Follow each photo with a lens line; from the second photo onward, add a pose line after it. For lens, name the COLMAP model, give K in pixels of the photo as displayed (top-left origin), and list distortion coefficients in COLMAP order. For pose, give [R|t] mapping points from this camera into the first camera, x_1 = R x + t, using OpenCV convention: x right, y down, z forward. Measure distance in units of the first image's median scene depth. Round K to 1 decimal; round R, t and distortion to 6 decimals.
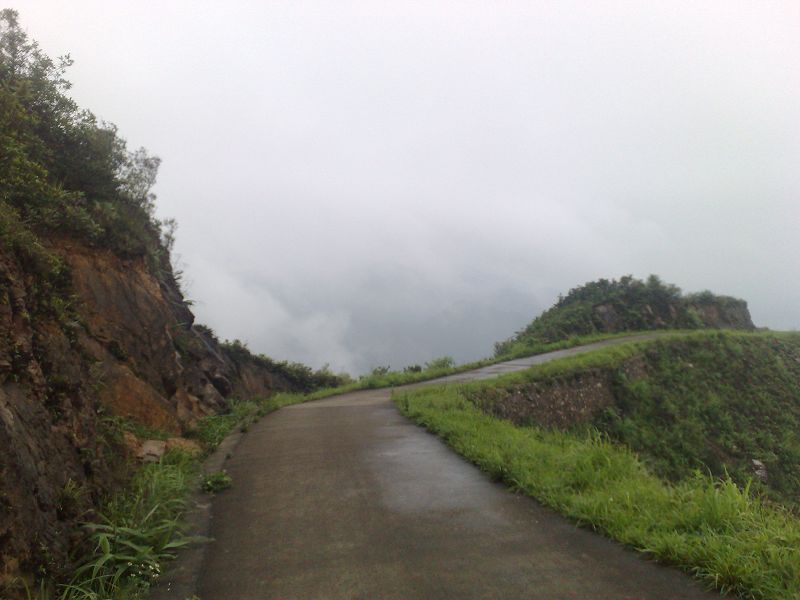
lens RADIAL K [[755.8, 0, 400.0], [0, 755.8, 300.0], [0, 0, 1]] dist [0.013022, -0.017065]
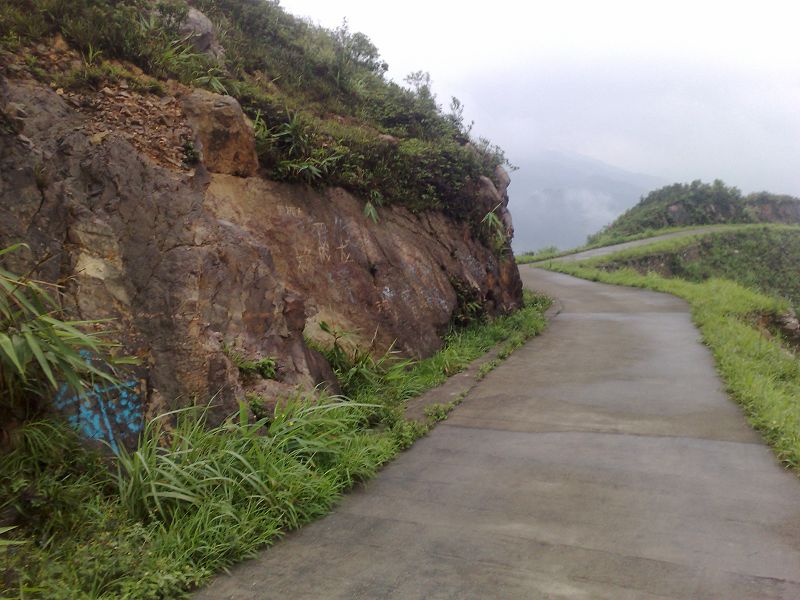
lens RADIAL K [[755.8, 0, 400.0], [0, 755.8, 300.0], [0, 0, 1]] dist [0.013022, -0.017065]
pose [[0.993562, 0.006338, -0.113110, -0.050860], [0.010072, 0.989537, 0.143925, -0.024980], [0.112839, -0.144137, 0.983103, -0.359790]]
